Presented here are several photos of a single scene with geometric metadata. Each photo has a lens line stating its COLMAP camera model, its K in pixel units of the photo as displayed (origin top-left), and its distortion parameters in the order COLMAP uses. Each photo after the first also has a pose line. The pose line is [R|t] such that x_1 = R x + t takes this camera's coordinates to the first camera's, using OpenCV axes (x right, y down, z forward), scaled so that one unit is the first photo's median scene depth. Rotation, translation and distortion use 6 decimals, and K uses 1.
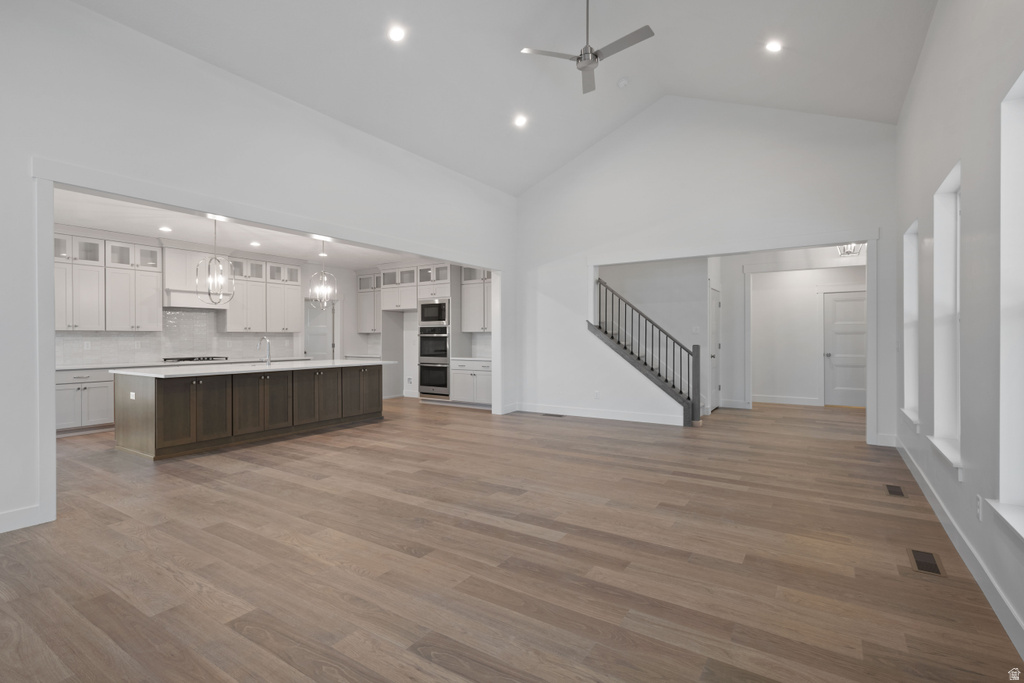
lens RADIAL K [[484.2, 0, 512.0], [0, 484.2, 341.5], [0, 0, 1]] dist [0.002891, 0.000594]
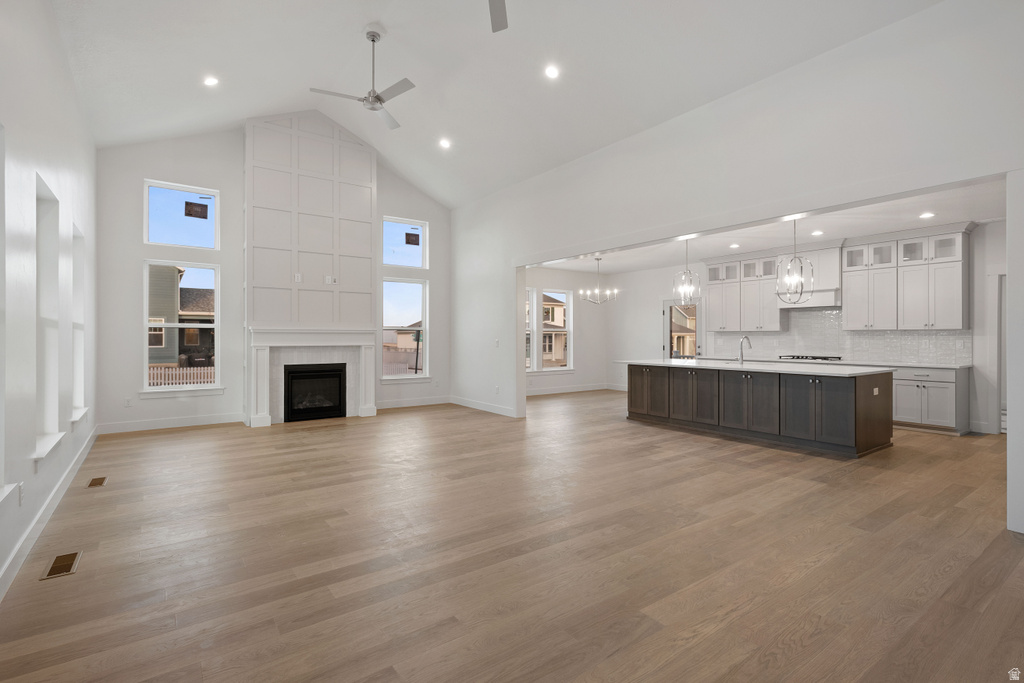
lens RADIAL K [[484.2, 0, 512.0], [0, 484.2, 341.5], [0, 0, 1]] dist [0.002891, 0.000594]
pose [[-0.349960, 0.010136, -0.936710, 0.802691], [-0.006009, 0.999897, 0.013065, -0.011123], [0.936745, 0.010201, -0.349863, 1.214774]]
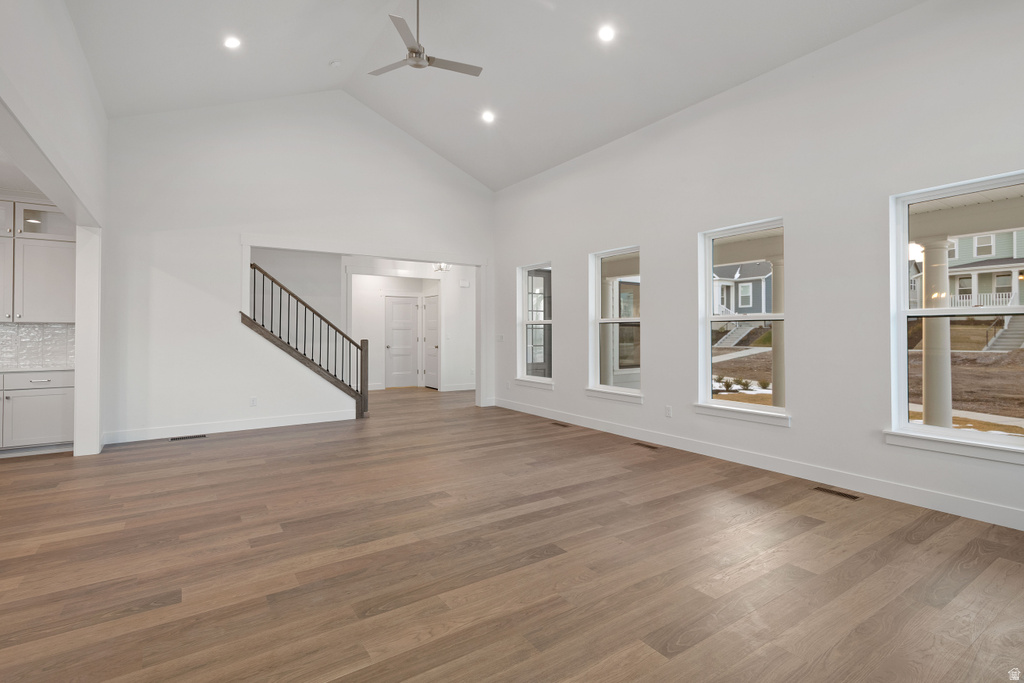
lens RADIAL K [[494.9, 0, 514.5], [0, 494.9, 329.1], [0, 0, 1]] dist [0.002649, 0.000815]
pose [[0.381260, 0.007776, 0.924435, -0.668528], [0.006814, 0.999914, -0.011221, -0.001647], [-0.924443, 0.010577, 0.381174, 0.398874]]
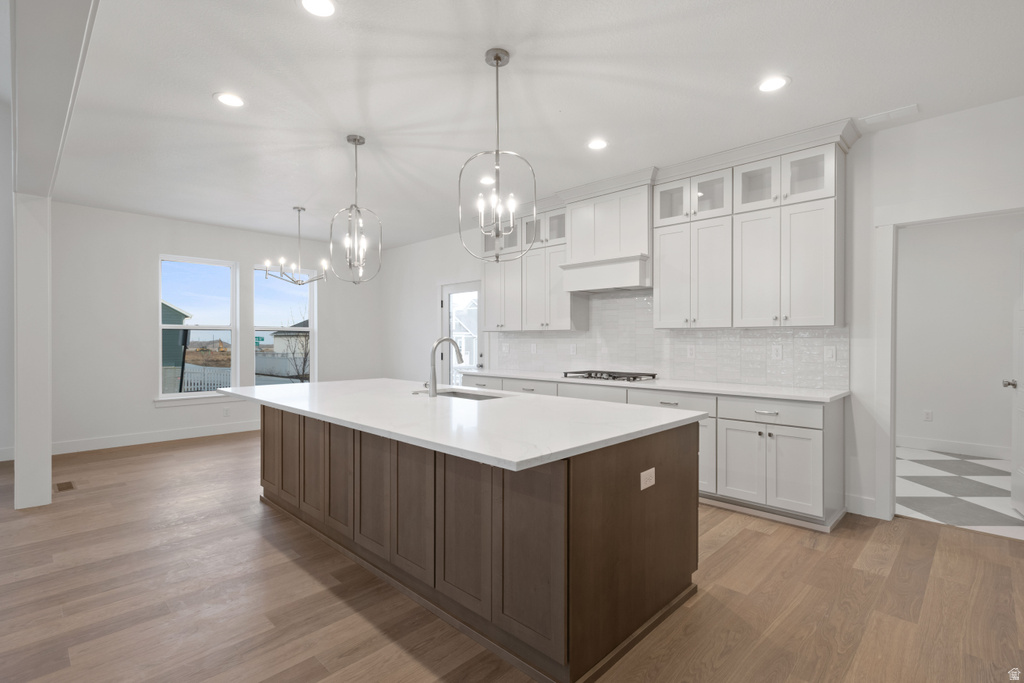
lens RADIAL K [[485.0, 0, 513.4], [0, 485.0, 347.2], [0, 0, 1]] dist [0.001636, 0.000251]
pose [[-0.184781, 0.018886, -0.982598, -0.061980], [-0.006345, 0.999772, 0.020409, -0.015213], [0.982759, 0.010005, -0.184619, 1.562856]]
